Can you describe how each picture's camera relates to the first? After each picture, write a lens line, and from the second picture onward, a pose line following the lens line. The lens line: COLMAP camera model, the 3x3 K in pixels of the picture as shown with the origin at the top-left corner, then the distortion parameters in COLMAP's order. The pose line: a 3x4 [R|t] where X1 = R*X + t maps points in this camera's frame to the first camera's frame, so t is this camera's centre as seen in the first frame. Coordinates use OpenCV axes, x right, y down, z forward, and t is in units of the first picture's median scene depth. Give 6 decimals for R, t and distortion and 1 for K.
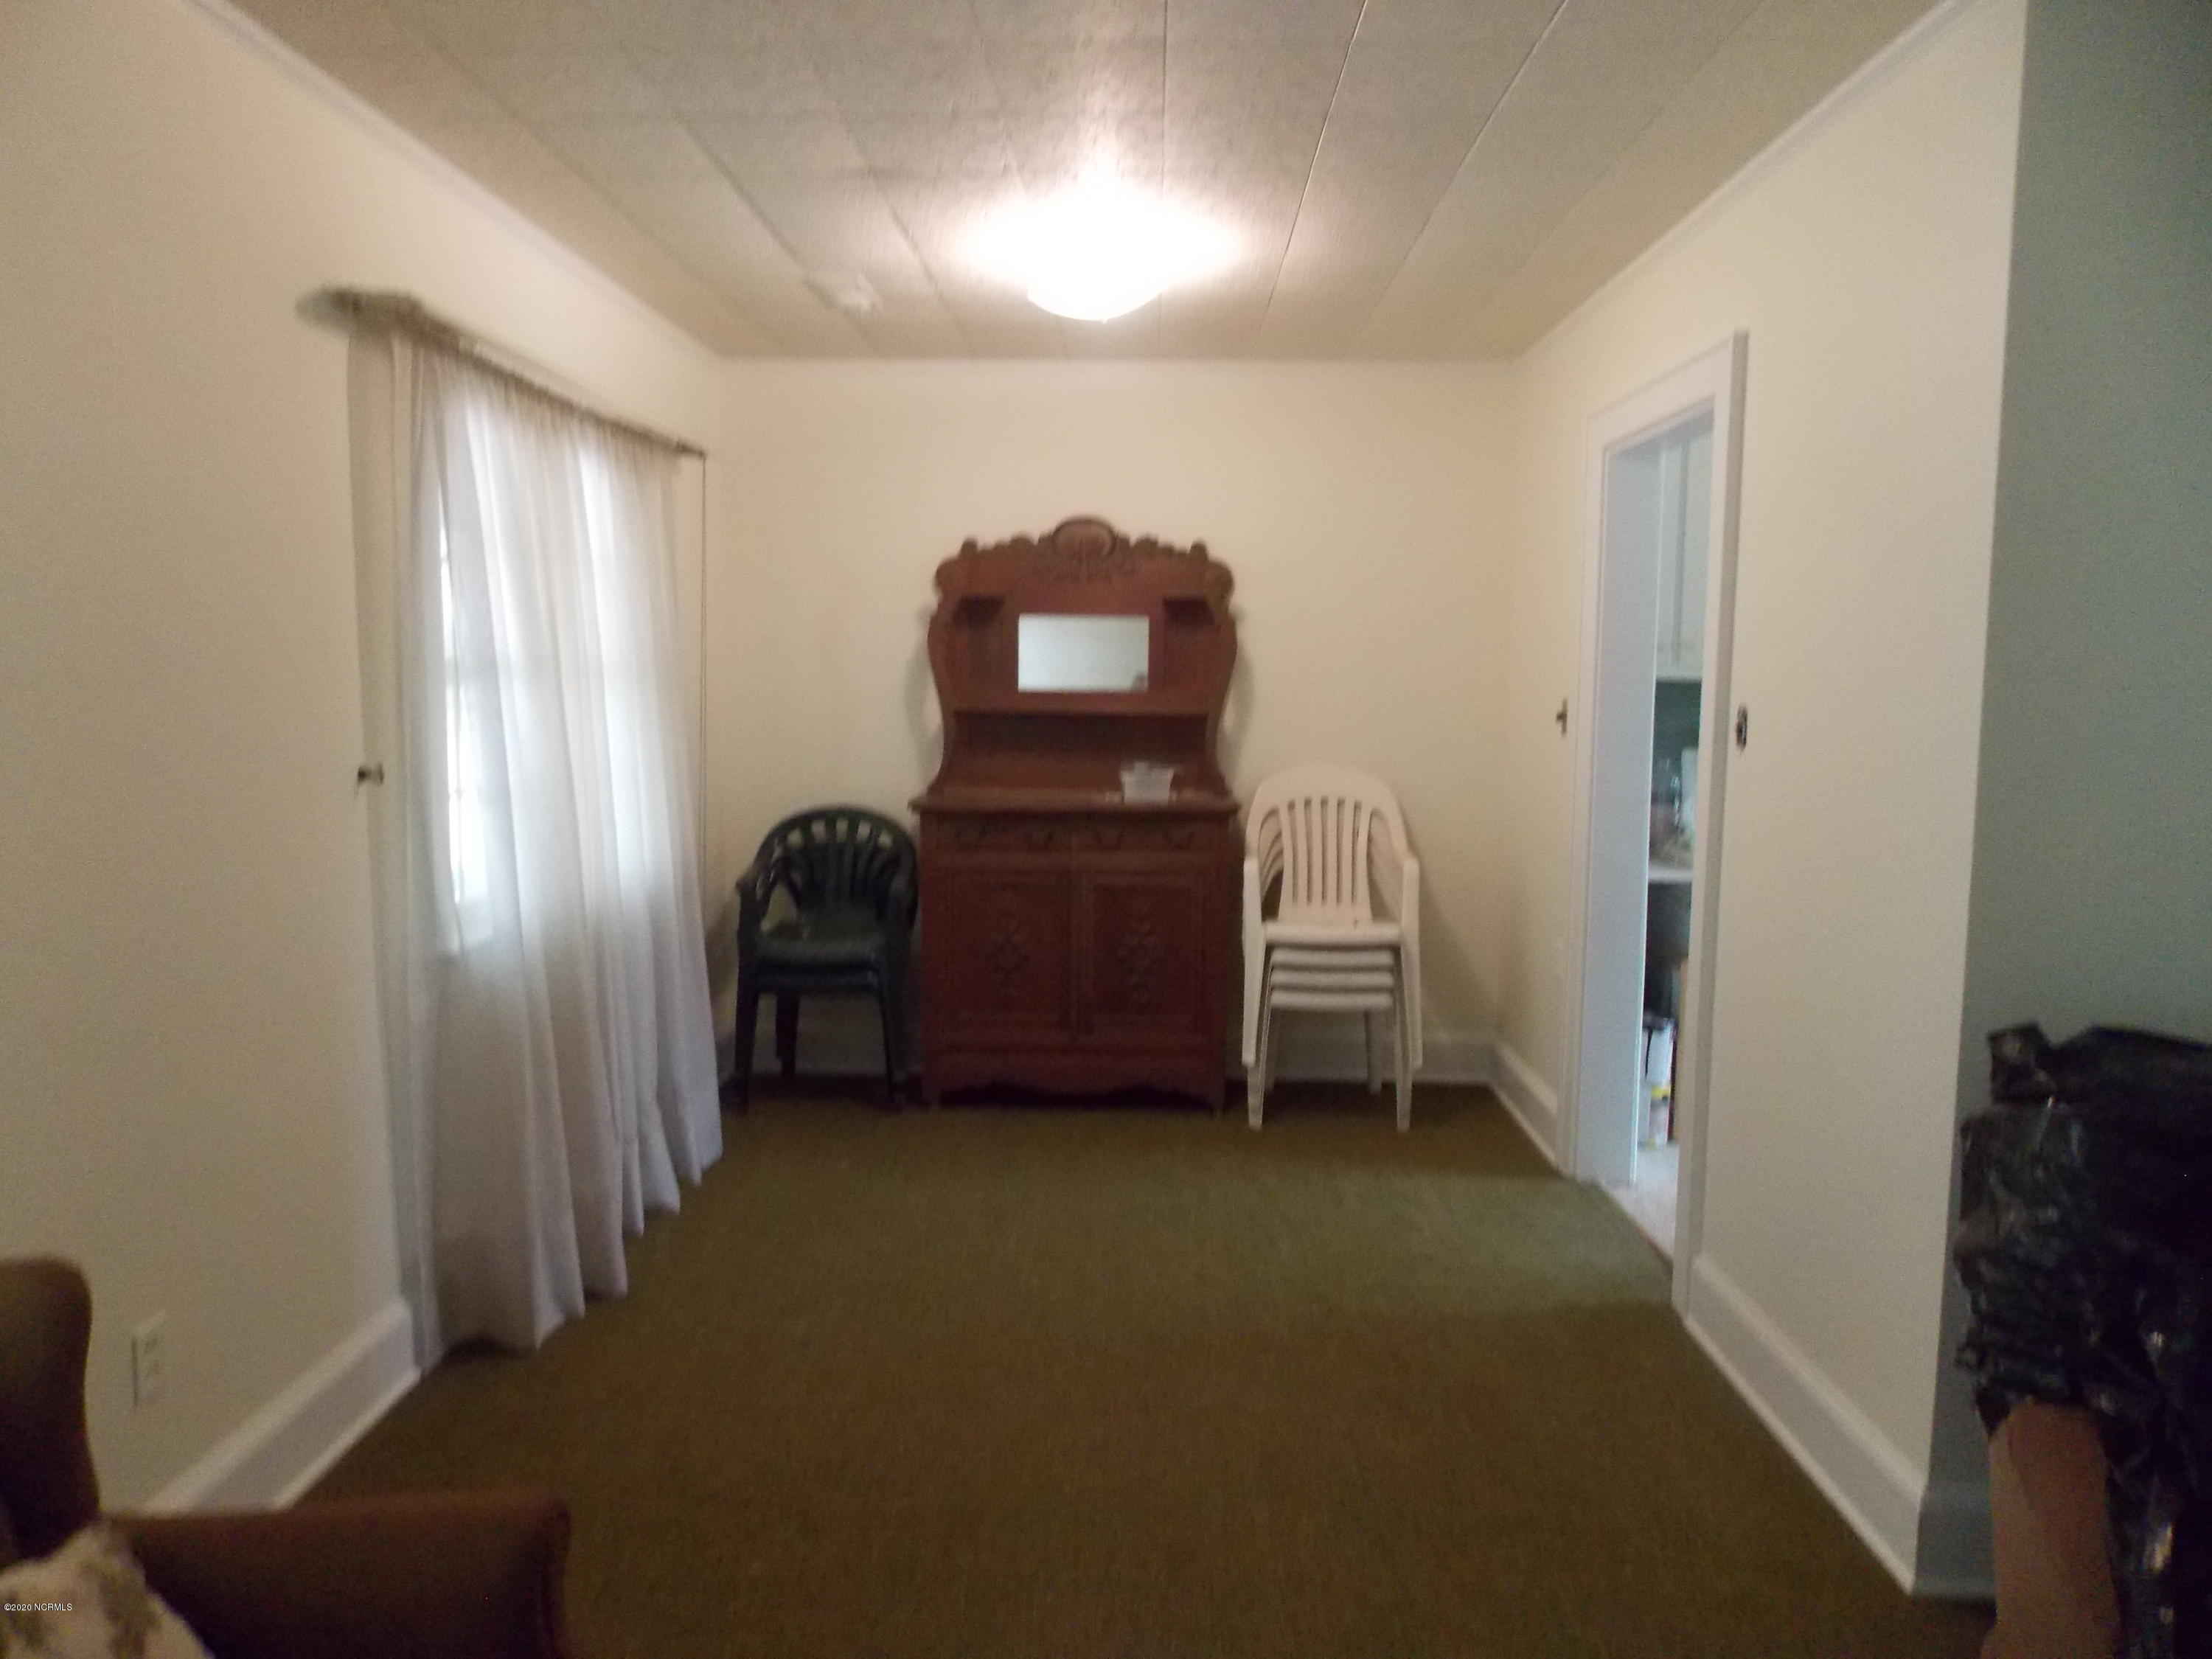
lens RADIAL K [[1446.3, 0, 1096.9], [0, 1446.3, 827.3], [0, 0, 1]] dist [-0.006775, -0.004921]
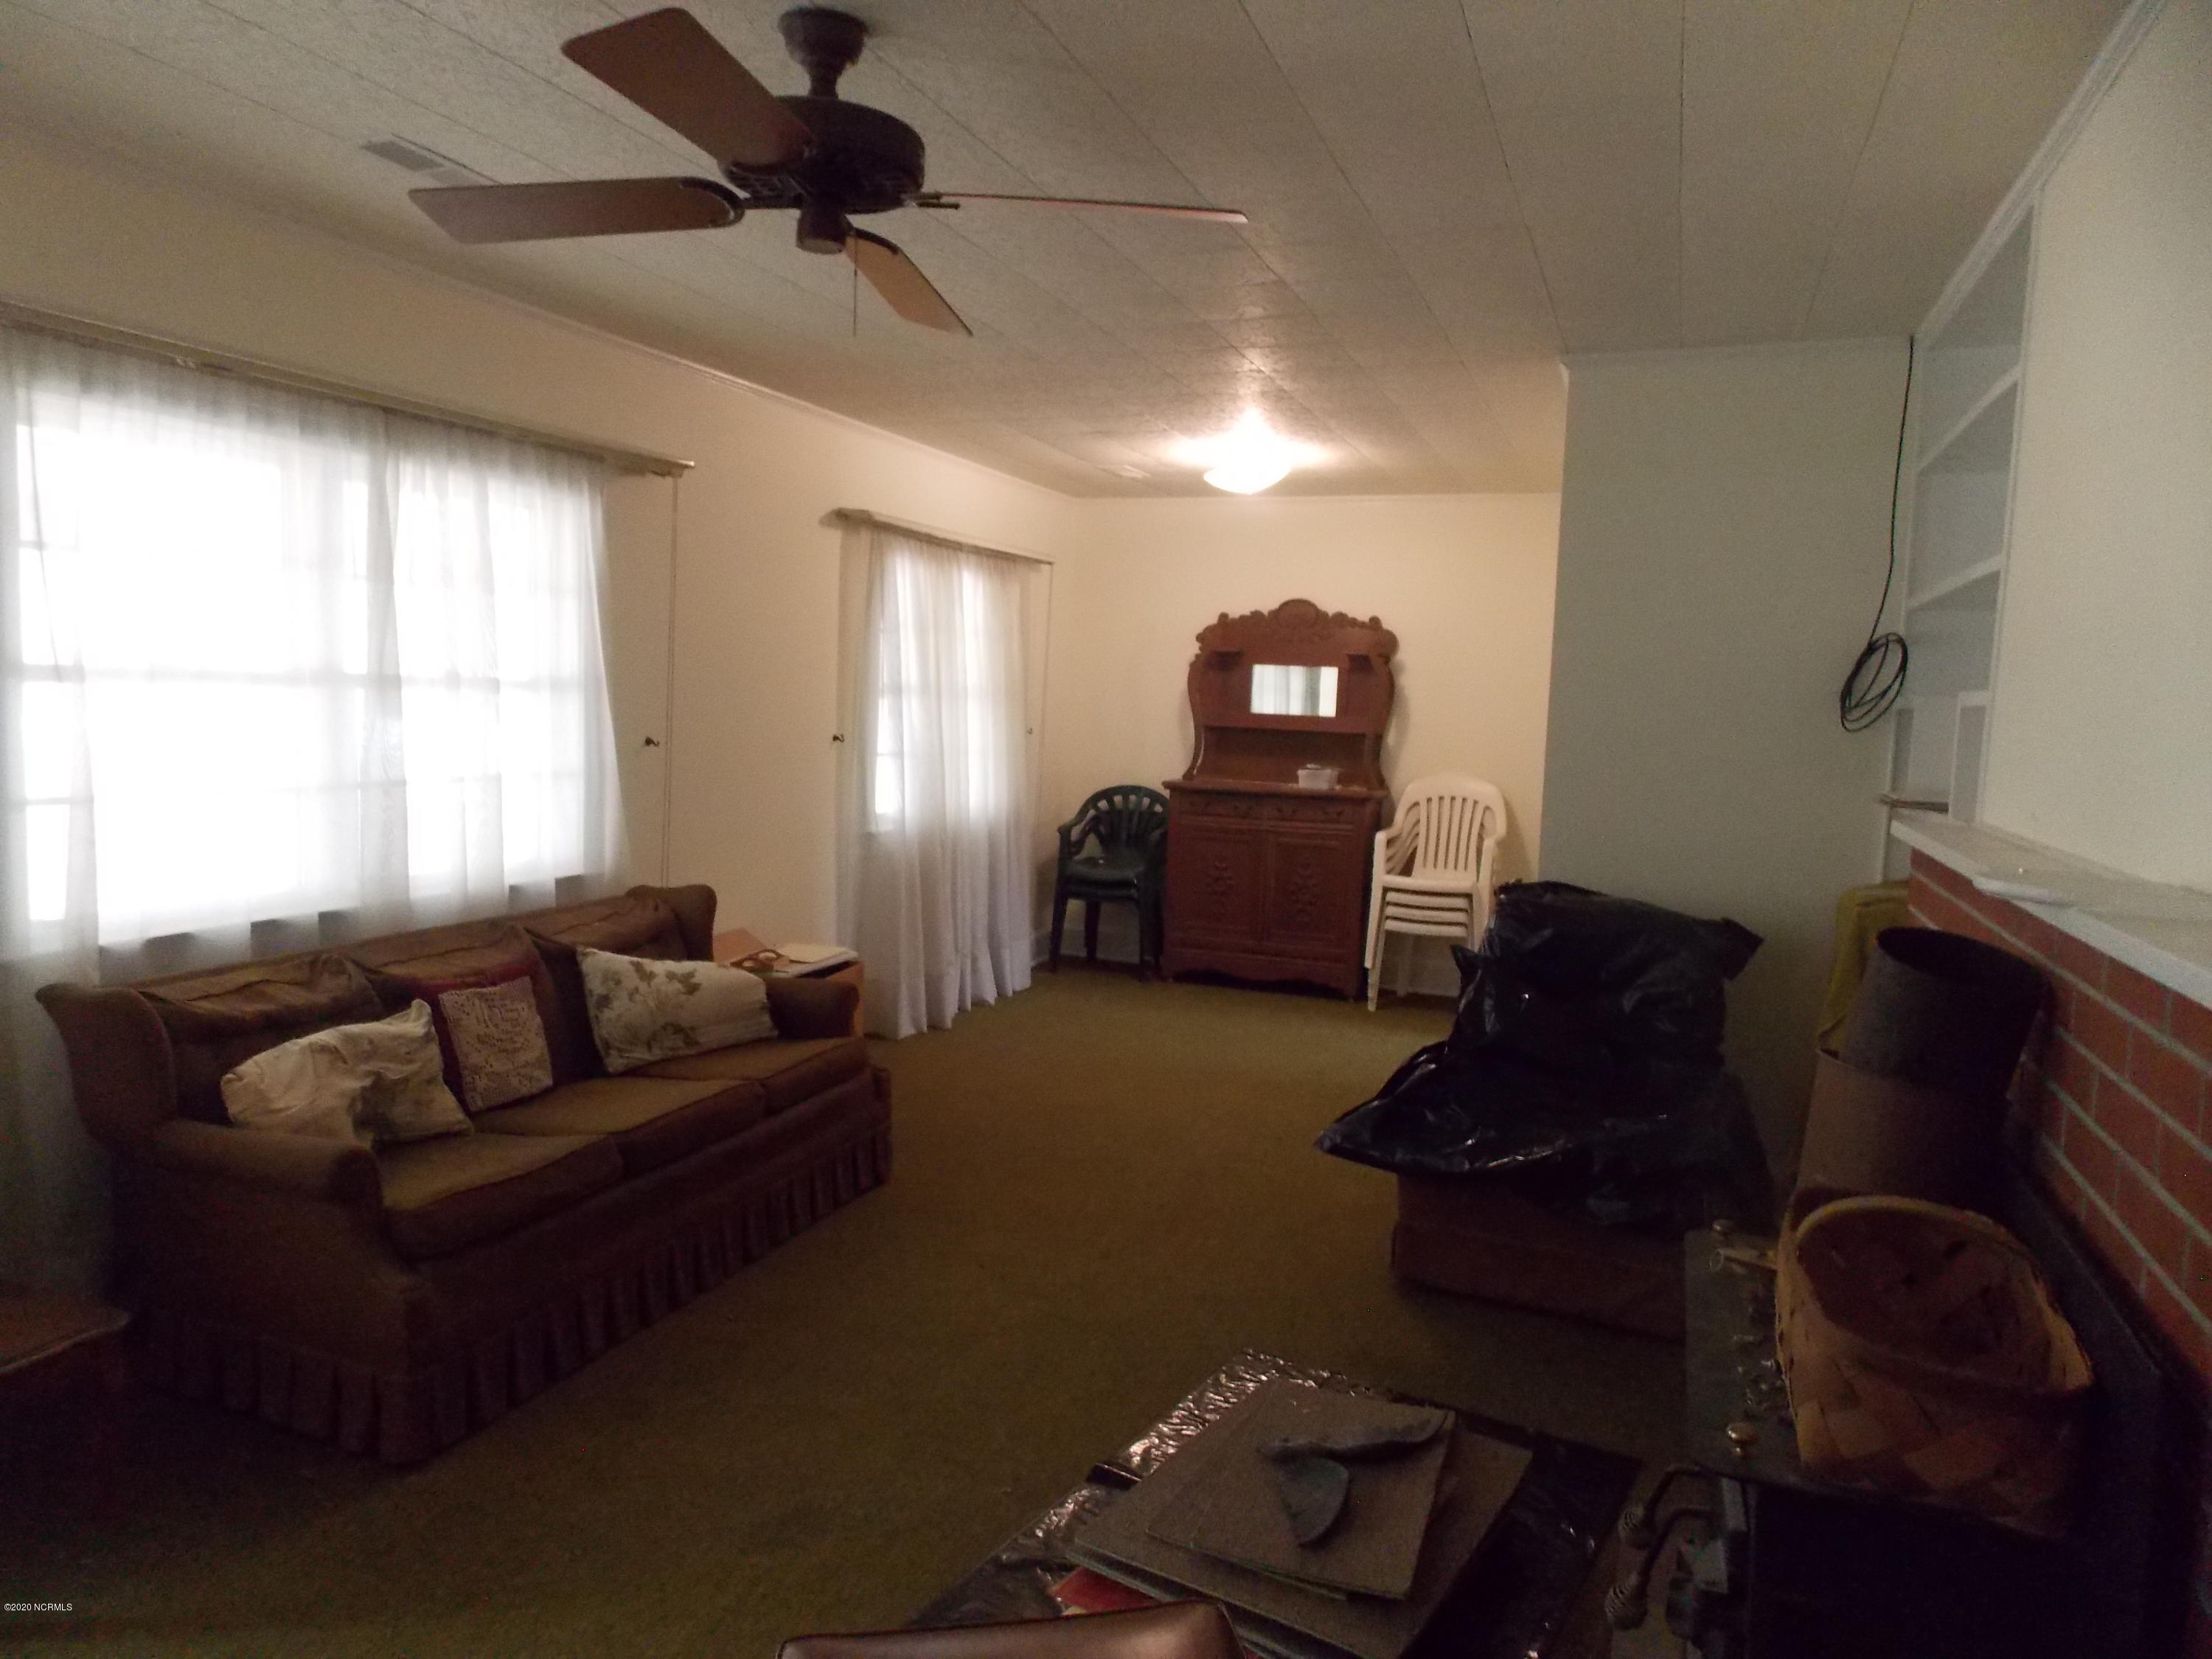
lens RADIAL K [[1446.3, 0, 1110.7], [0, 1446.3, 835.4], [0, 0, 1]] dist [-0.006775, -0.004921]
pose [[0.945796, 0.060126, -0.319147, 0.313807], [-0.065229, 0.997856, -0.005315, 0.051471], [0.318143, 0.025844, 0.947690, -0.490817]]
